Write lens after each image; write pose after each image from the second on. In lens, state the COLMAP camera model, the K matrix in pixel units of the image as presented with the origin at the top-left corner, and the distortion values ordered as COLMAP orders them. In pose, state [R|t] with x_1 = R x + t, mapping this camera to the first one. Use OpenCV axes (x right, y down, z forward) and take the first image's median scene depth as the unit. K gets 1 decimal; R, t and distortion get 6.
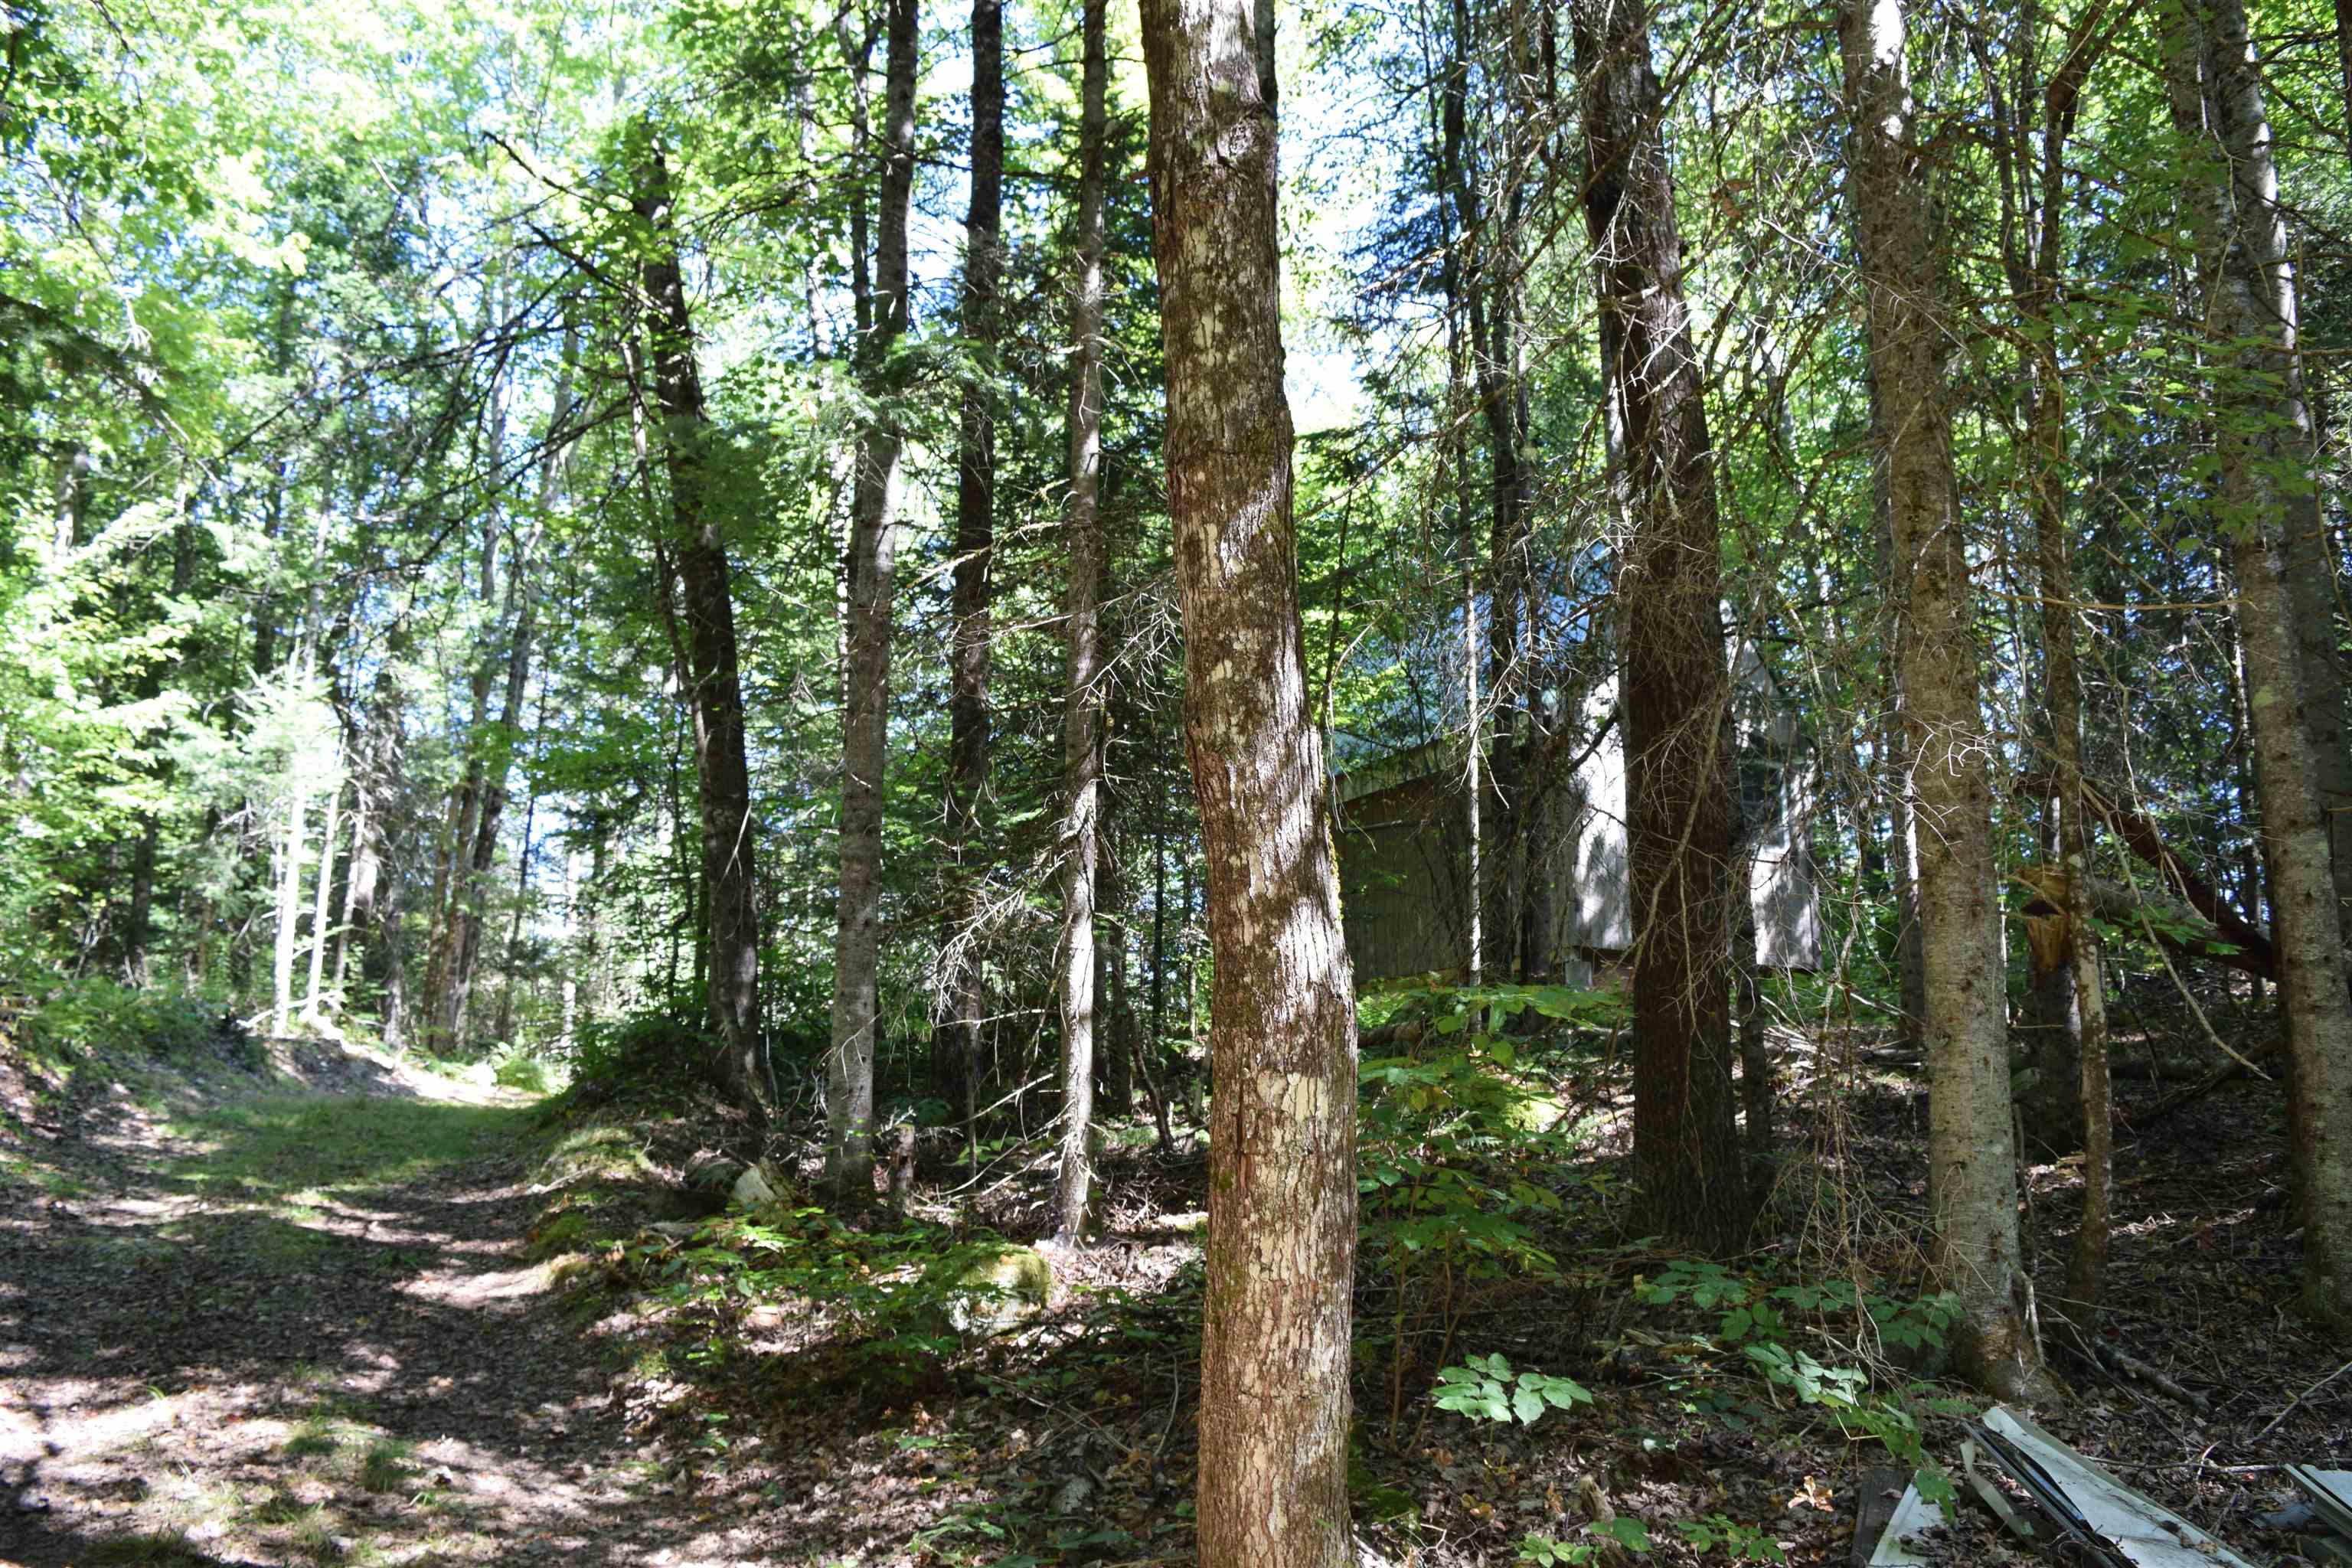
lens RADIAL K [[2076.9, 0, 1176.9], [0, 2076.9, 727.0], [0, 0, 1]] dist [-0.135900, 0.085416]
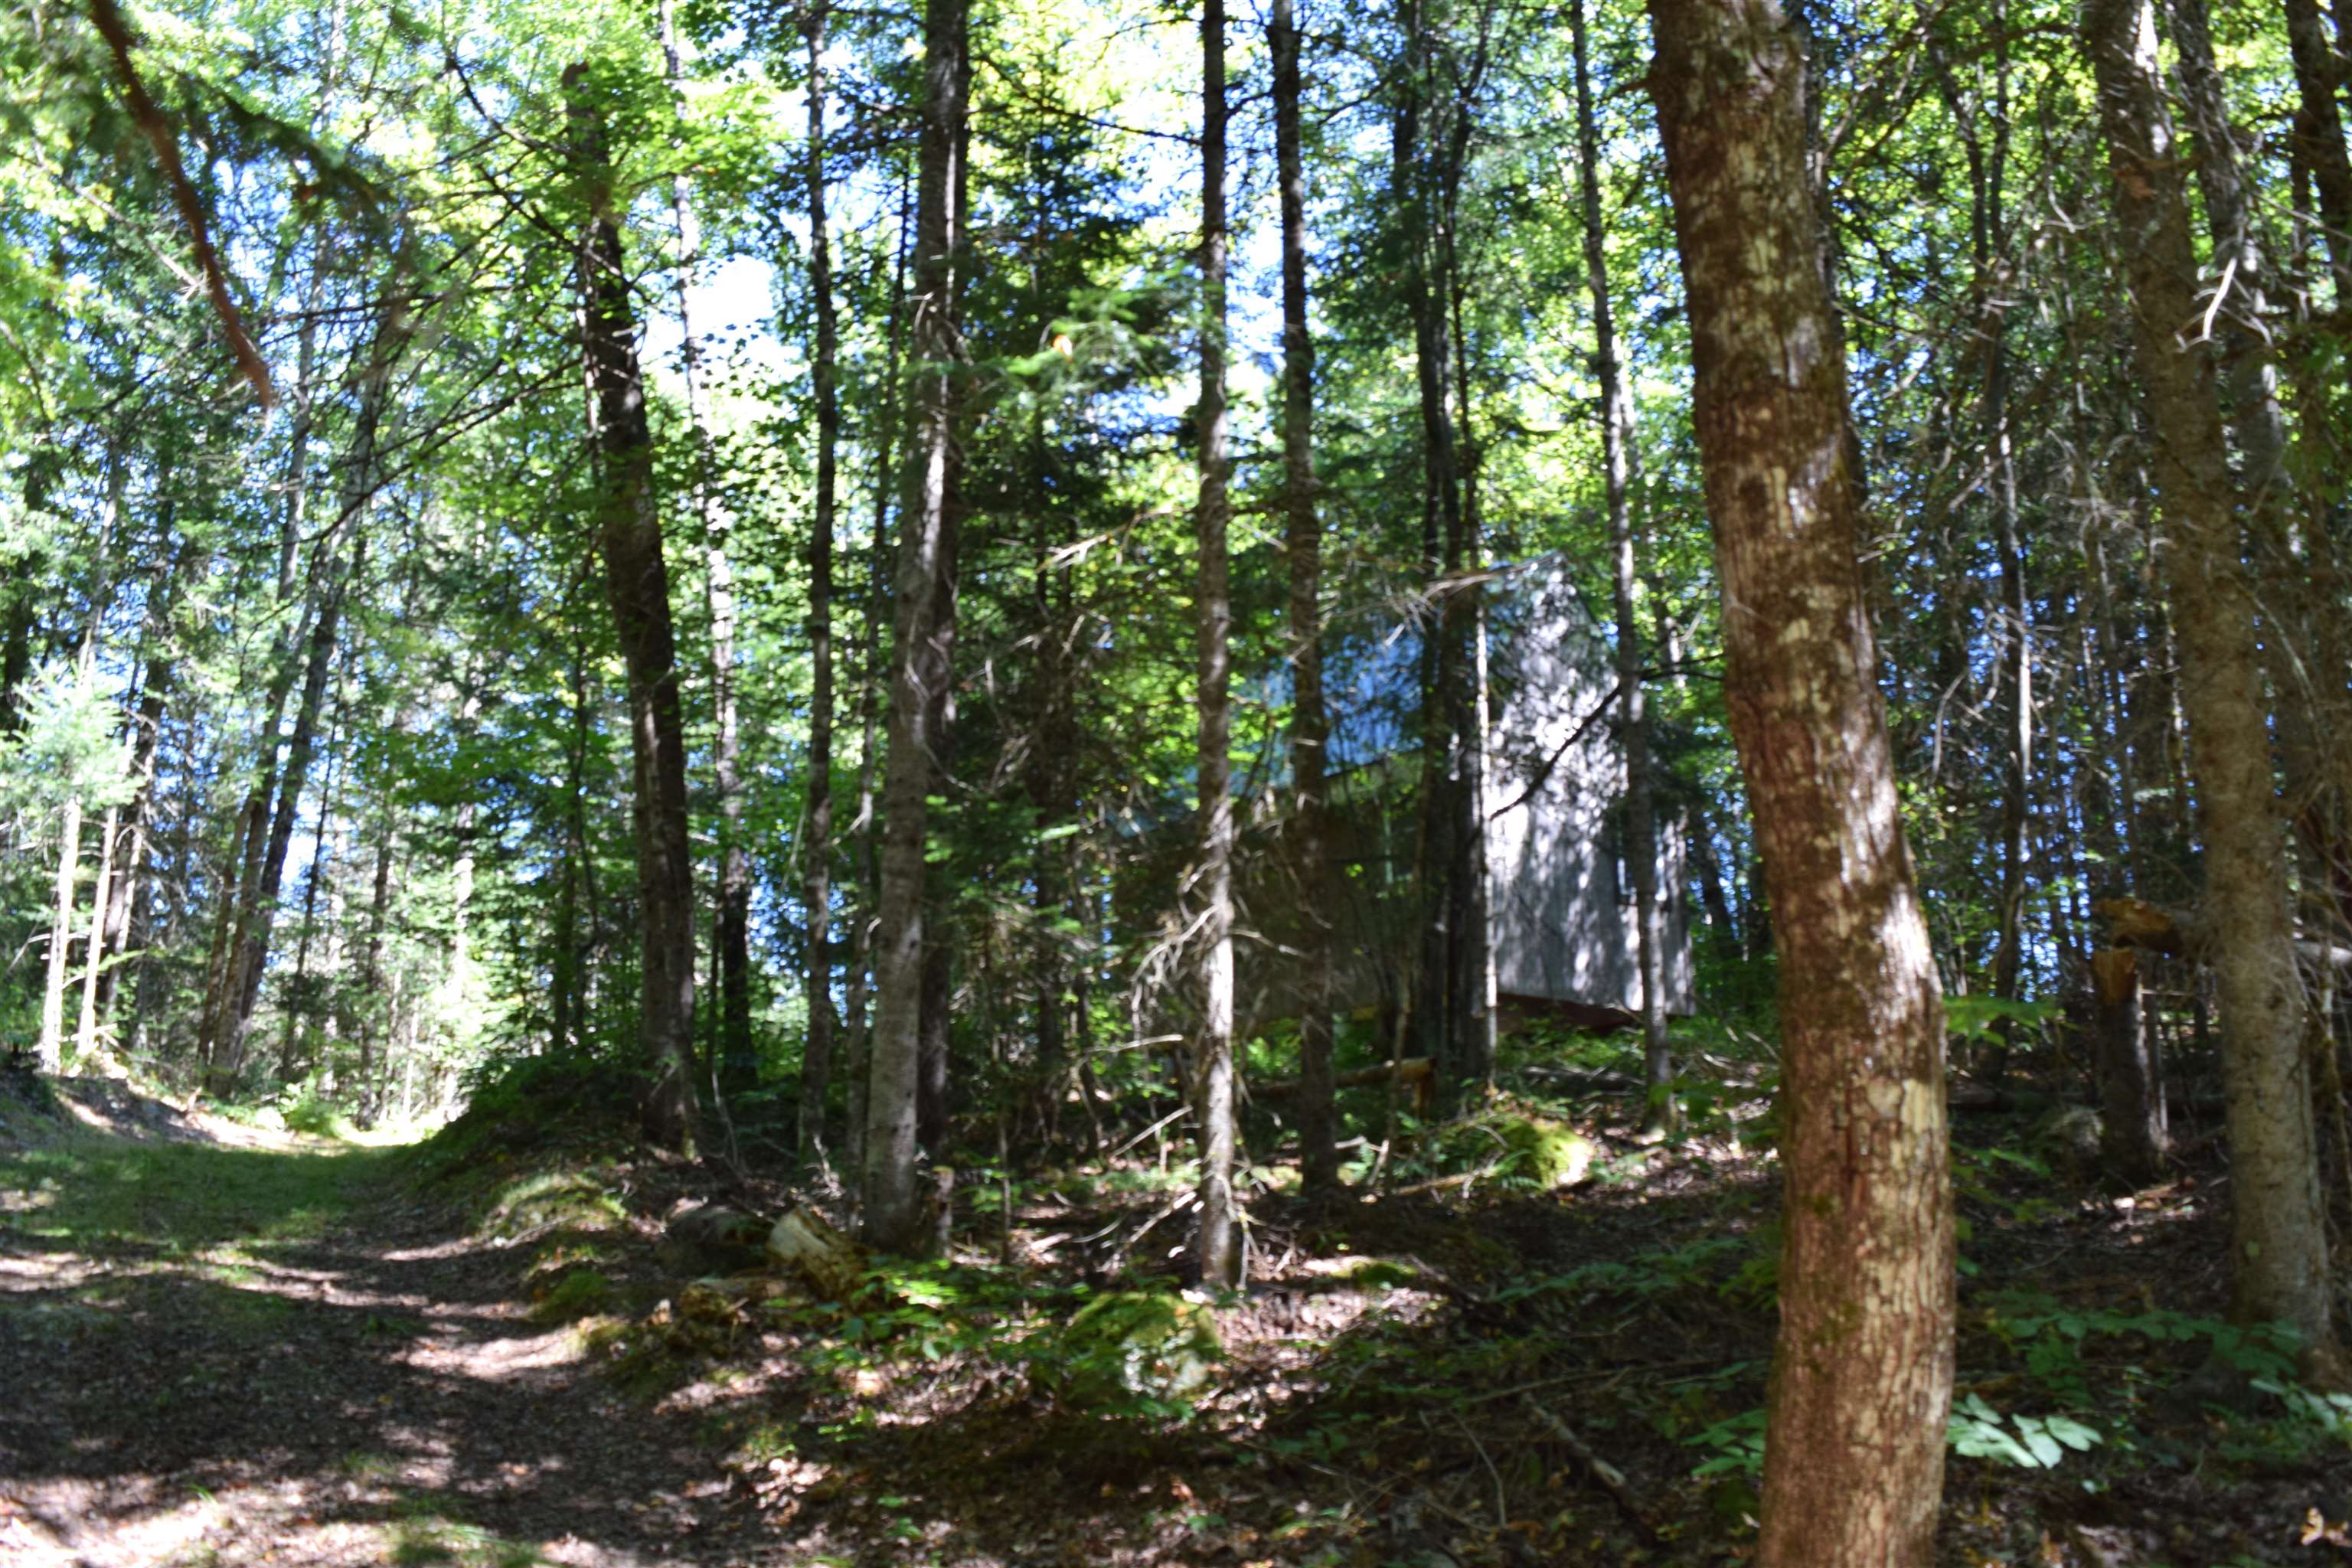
lens RADIAL K [[2076.9, 0, 1176.9], [0, 2076.9, 727.0], [0, 0, 1]] dist [-0.135900, 0.085416]
pose [[0.986313, 0.029583, 0.162211, -0.221891], [-0.025290, 0.999275, -0.028468, 0.026765], [-0.162936, 0.023976, 0.986345, 0.100501]]
